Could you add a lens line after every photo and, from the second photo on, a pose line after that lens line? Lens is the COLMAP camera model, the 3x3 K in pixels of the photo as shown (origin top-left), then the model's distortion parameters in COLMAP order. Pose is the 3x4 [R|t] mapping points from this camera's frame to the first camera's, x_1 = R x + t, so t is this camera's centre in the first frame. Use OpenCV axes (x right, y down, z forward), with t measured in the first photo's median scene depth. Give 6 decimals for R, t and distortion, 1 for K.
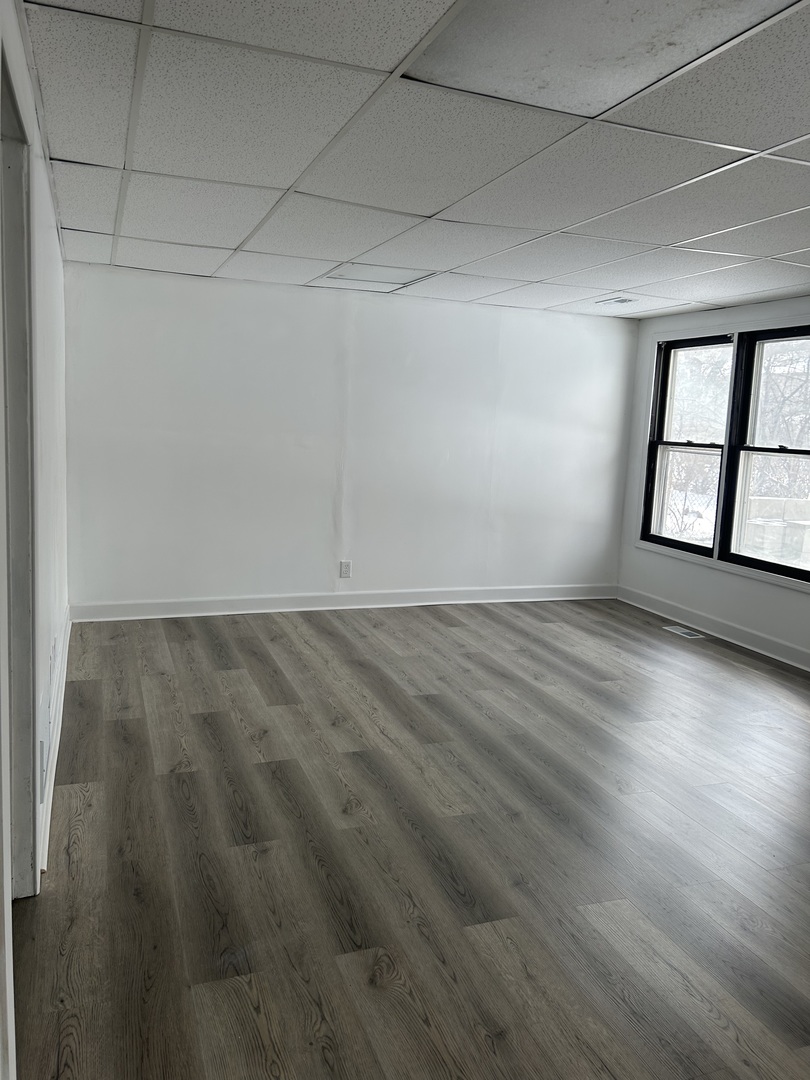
lens RADIAL K [[813.8, 0, 407.7], [0, 813.8, 536.7], [0, 0, 1]] dist [0.050428, -0.064531]
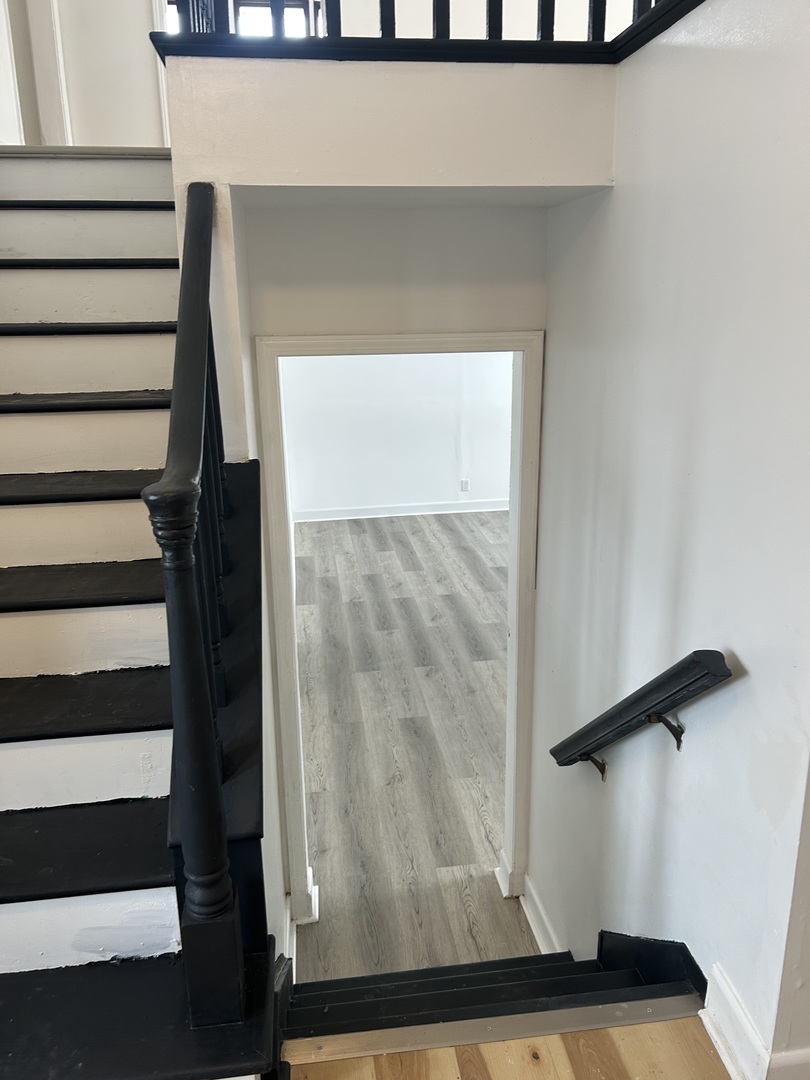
lens RADIAL K [[813.8, 0, 403.0], [0, 813.8, 539.2], [0, 0, 1]] dist [0.050428, -0.064531]
pose [[0.971638, 0.002085, -0.236465, 0.261969], [0.030486, 0.990512, 0.134002, -0.104010], [0.234501, -0.137411, 0.962355, -0.735298]]
